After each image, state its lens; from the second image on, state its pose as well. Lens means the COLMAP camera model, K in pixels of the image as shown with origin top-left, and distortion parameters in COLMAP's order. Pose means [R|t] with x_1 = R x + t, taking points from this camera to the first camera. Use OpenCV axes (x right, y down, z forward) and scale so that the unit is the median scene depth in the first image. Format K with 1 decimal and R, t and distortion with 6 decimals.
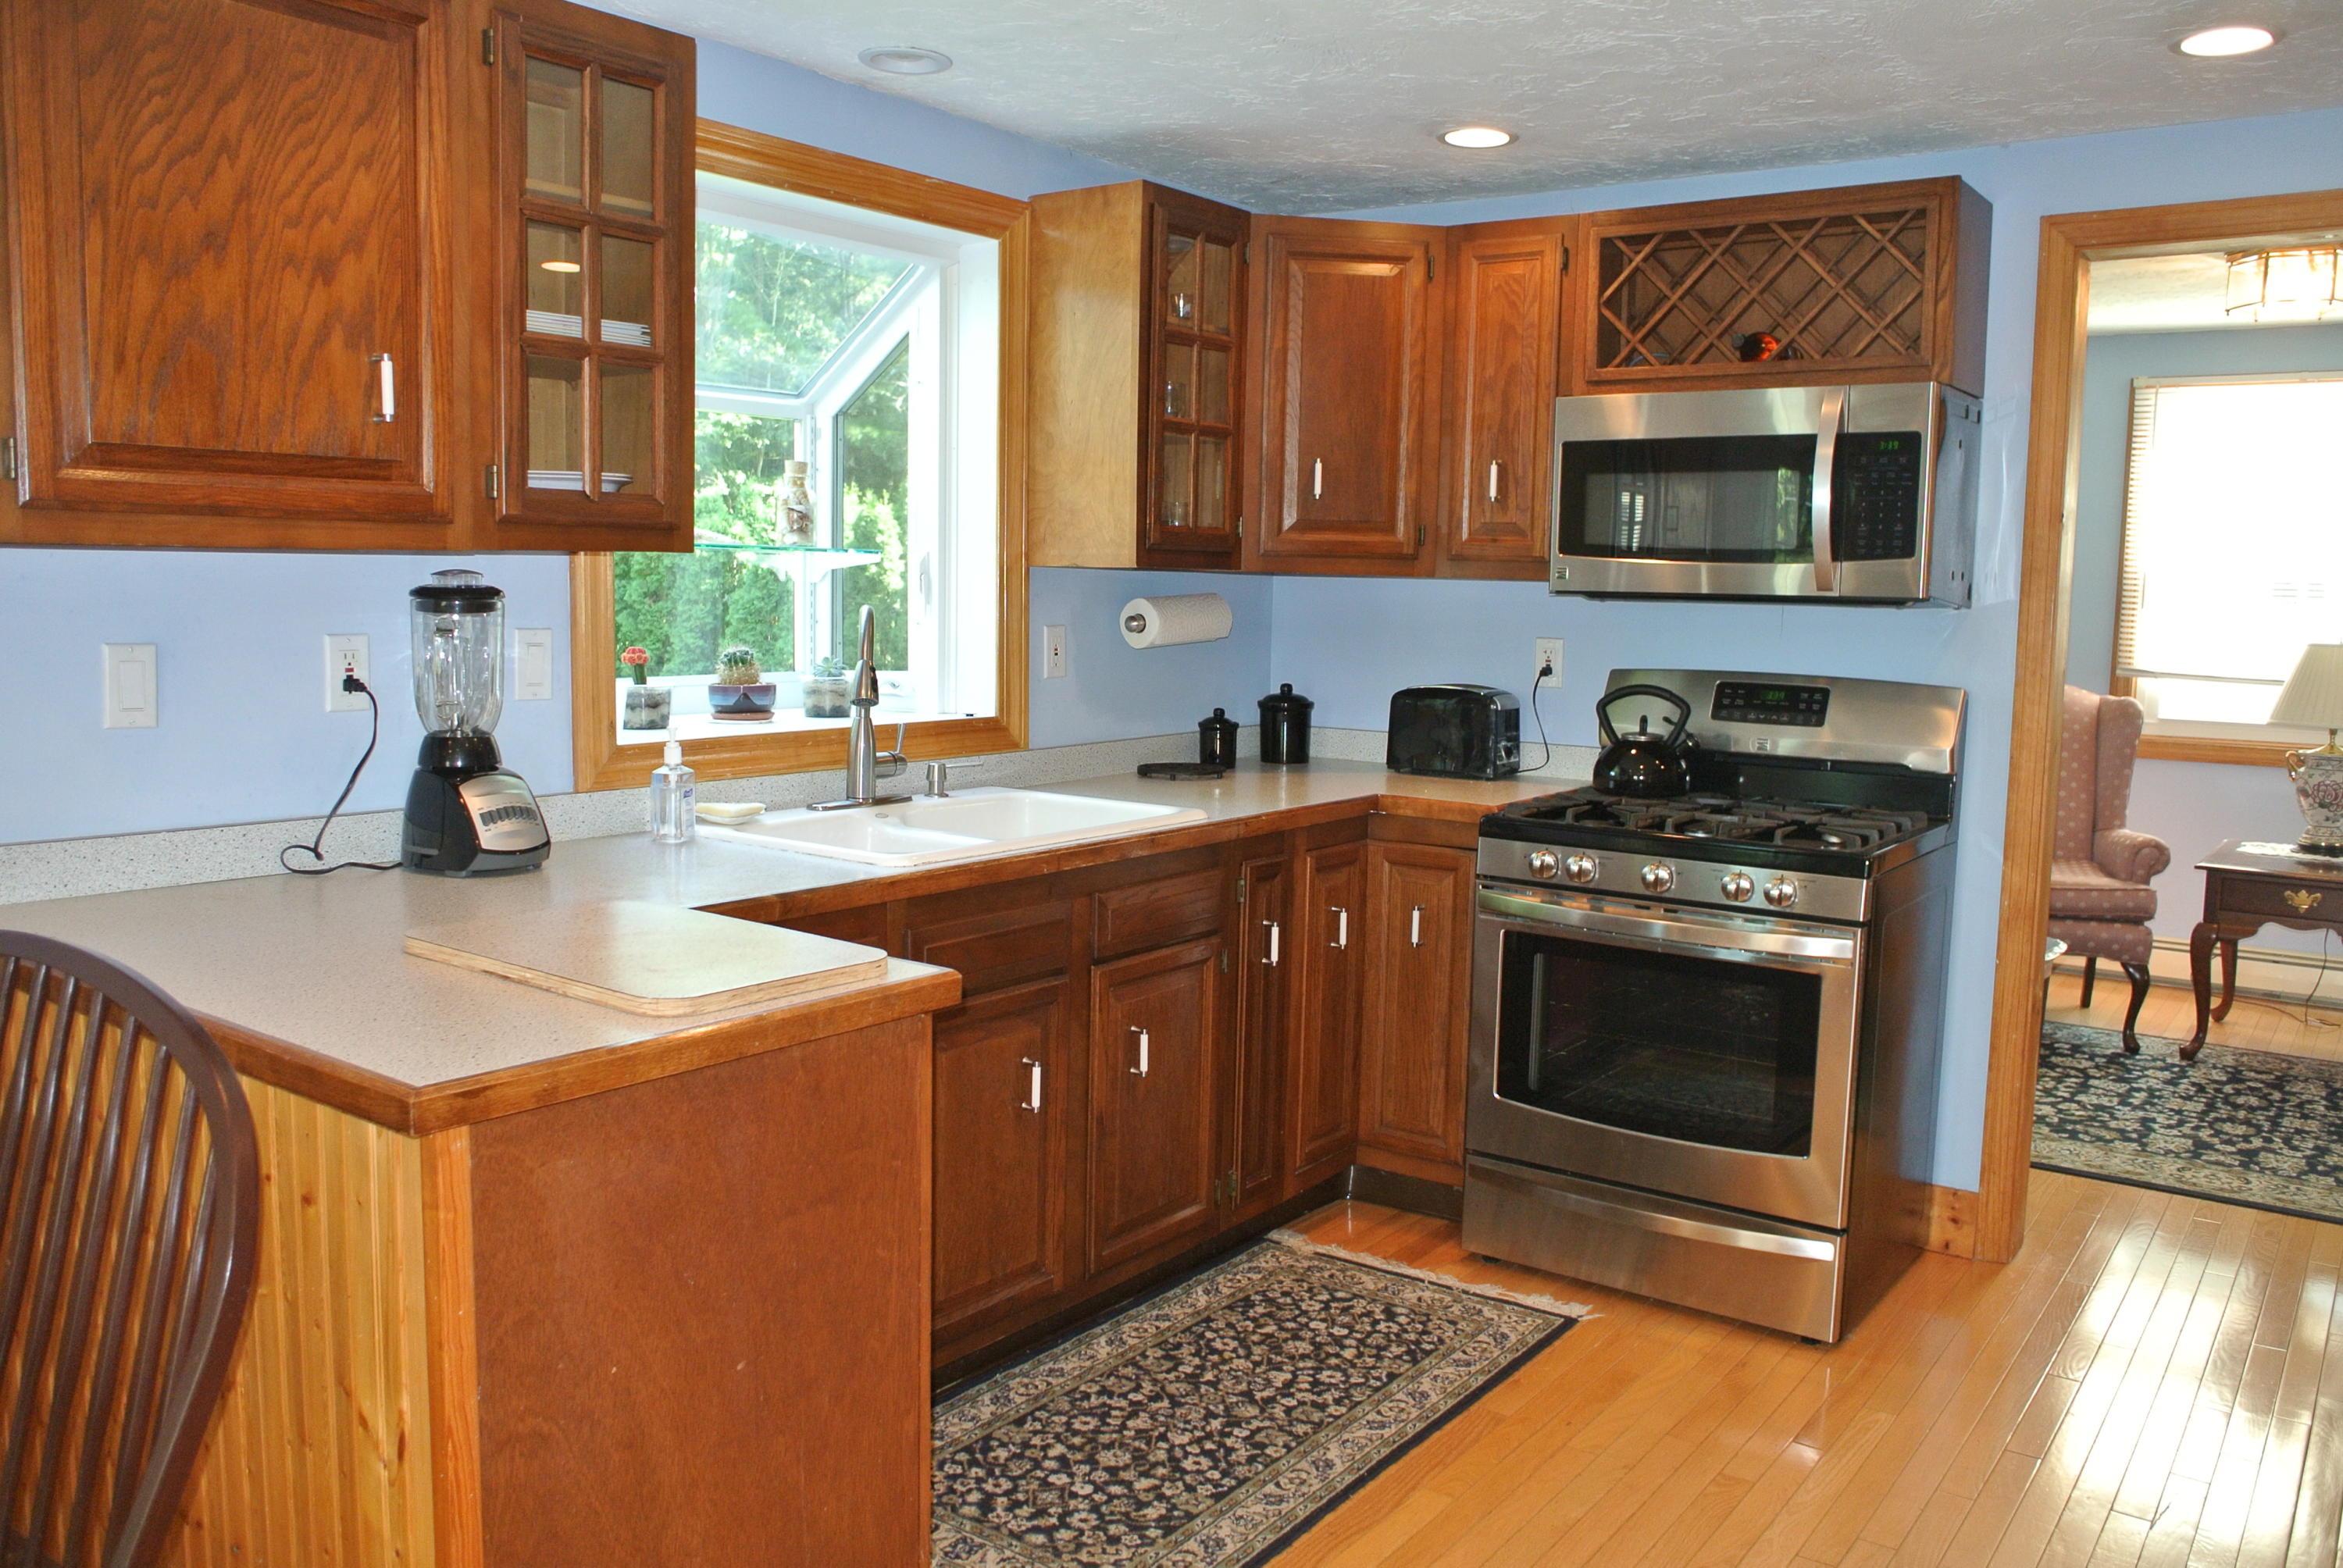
lens RADIAL K [[1833.7, 0, 1140.5], [0, 1833.7, 779.0], [0, 0, 1]] dist [-0.045072, 0.006070]
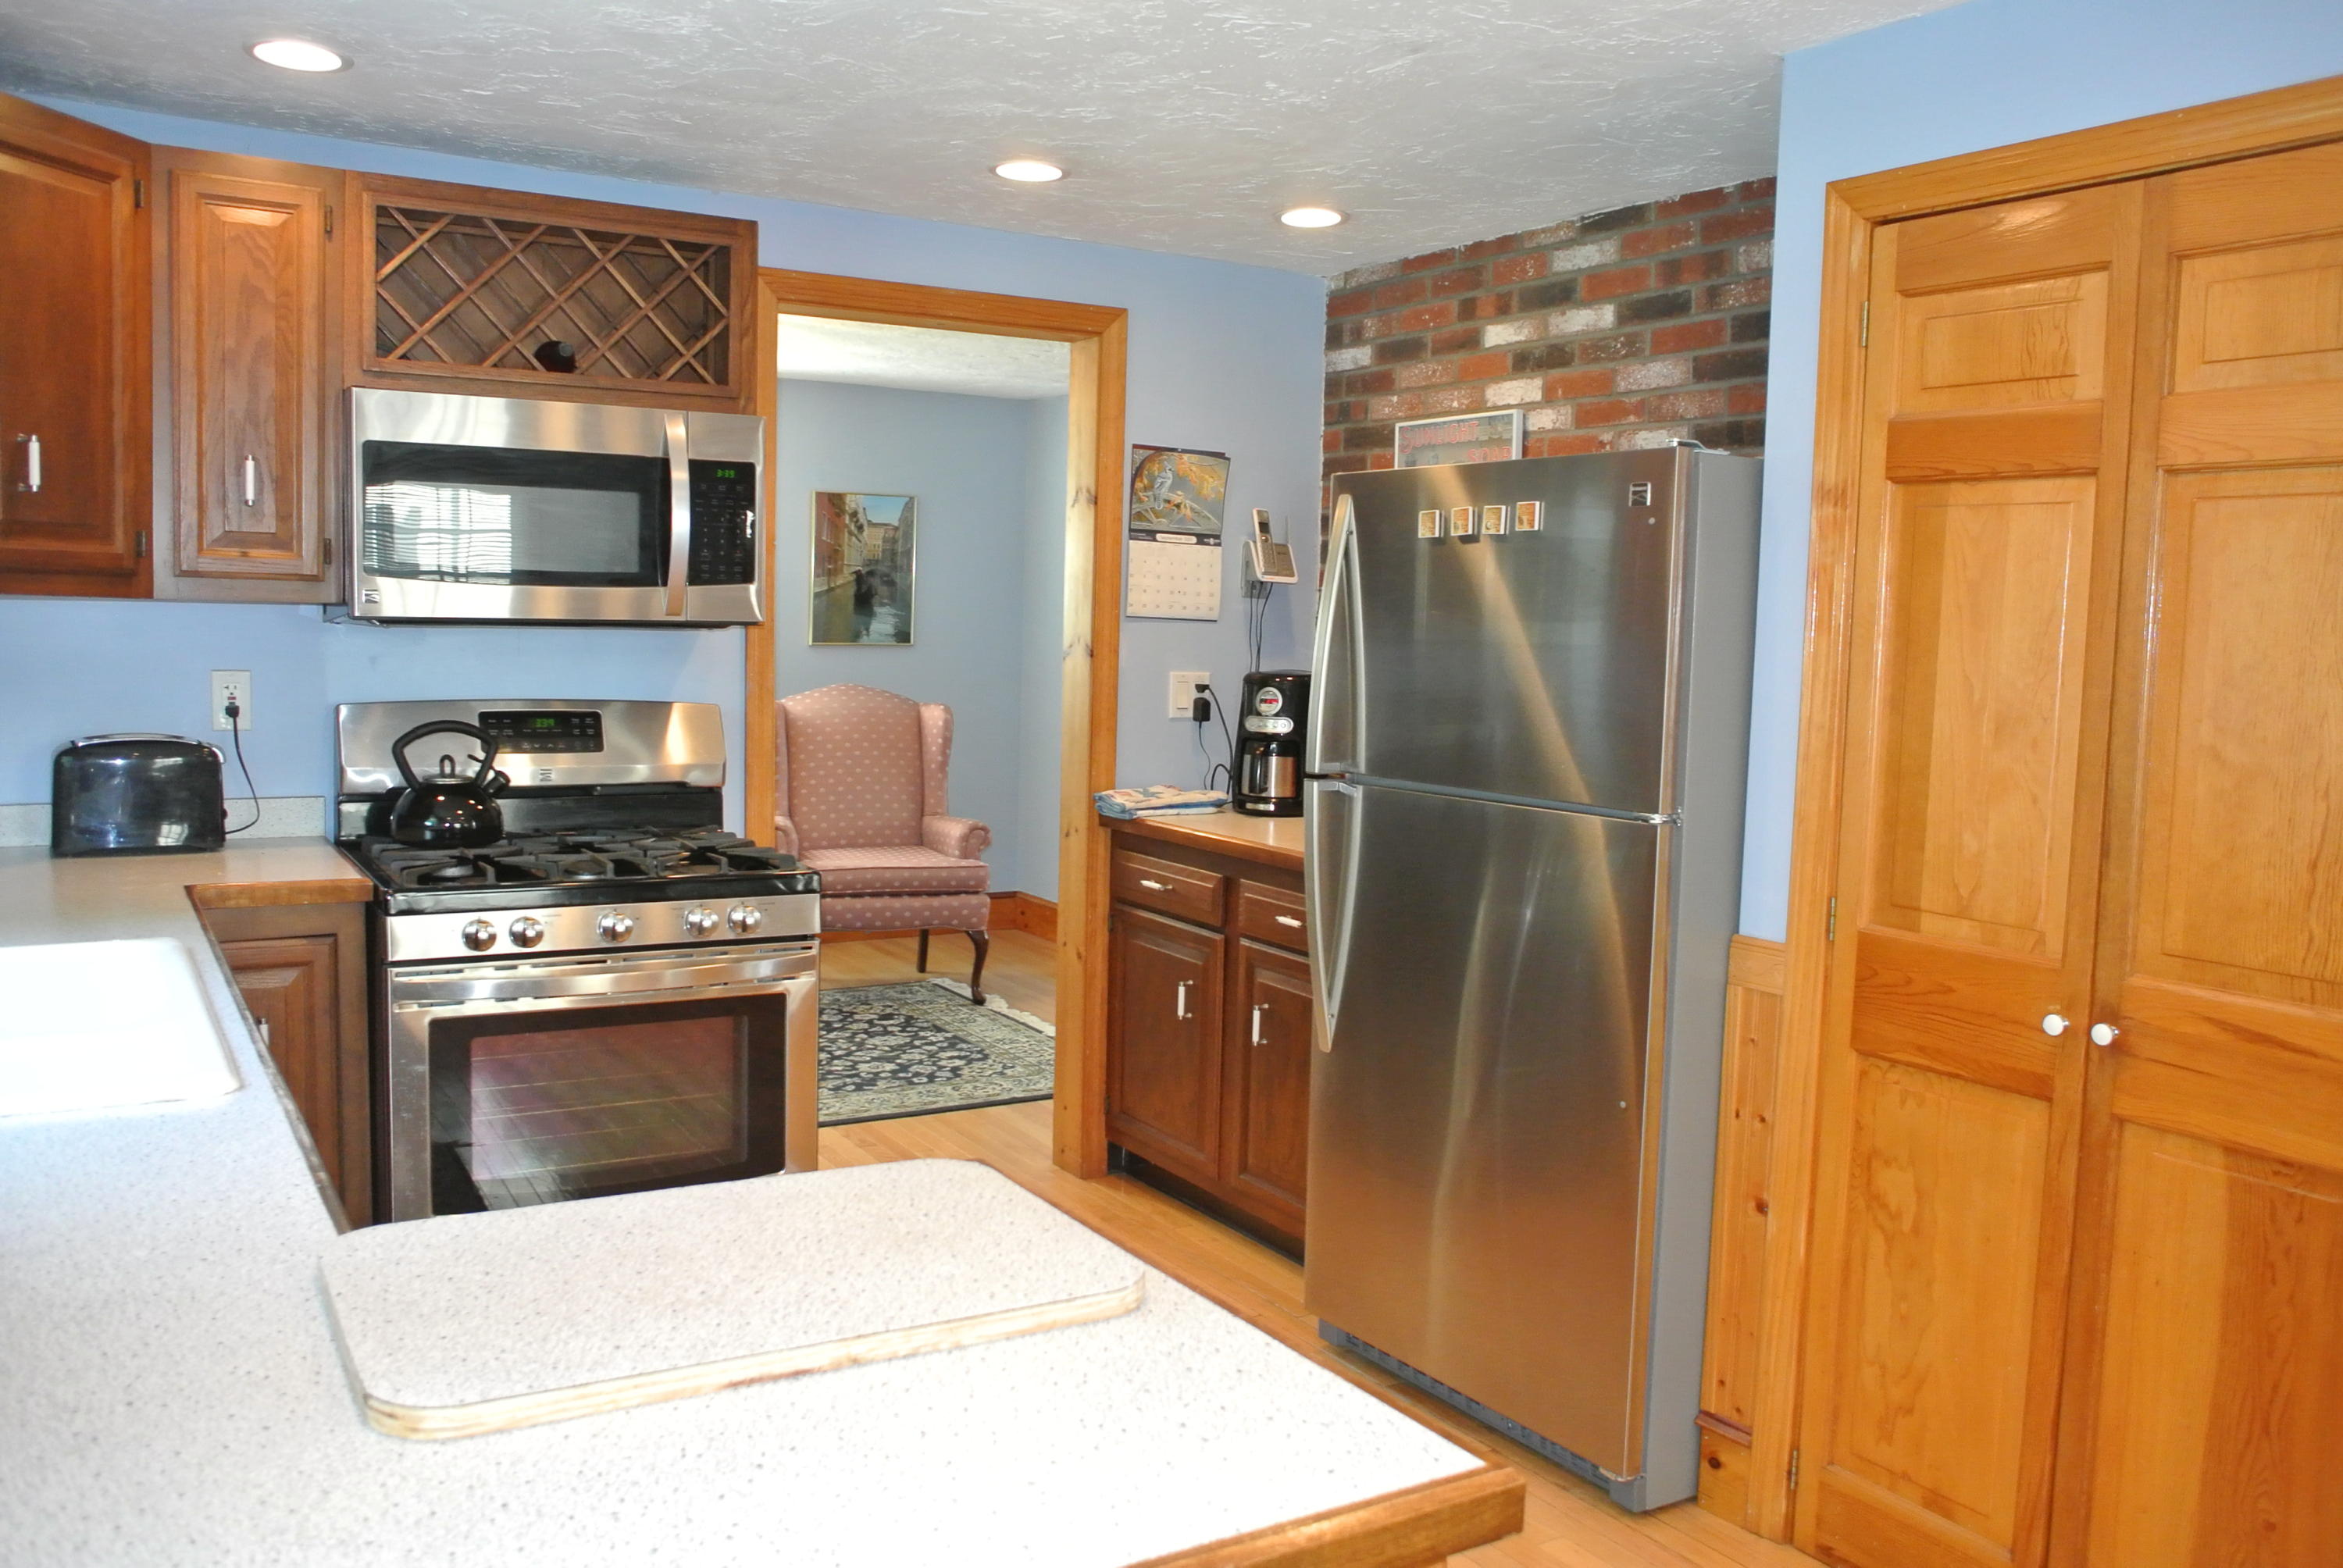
lens RADIAL K [[1833.7, 0, 1140.5], [0, 1833.7, 779.0], [0, 0, 1]] dist [-0.045072, 0.006070]
pose [[0.386398, -0.093264, 0.917605, -0.416298], [0.083886, 0.994305, 0.065736, -0.054044], [-0.918510, 0.051574, 0.392021, 0.348724]]
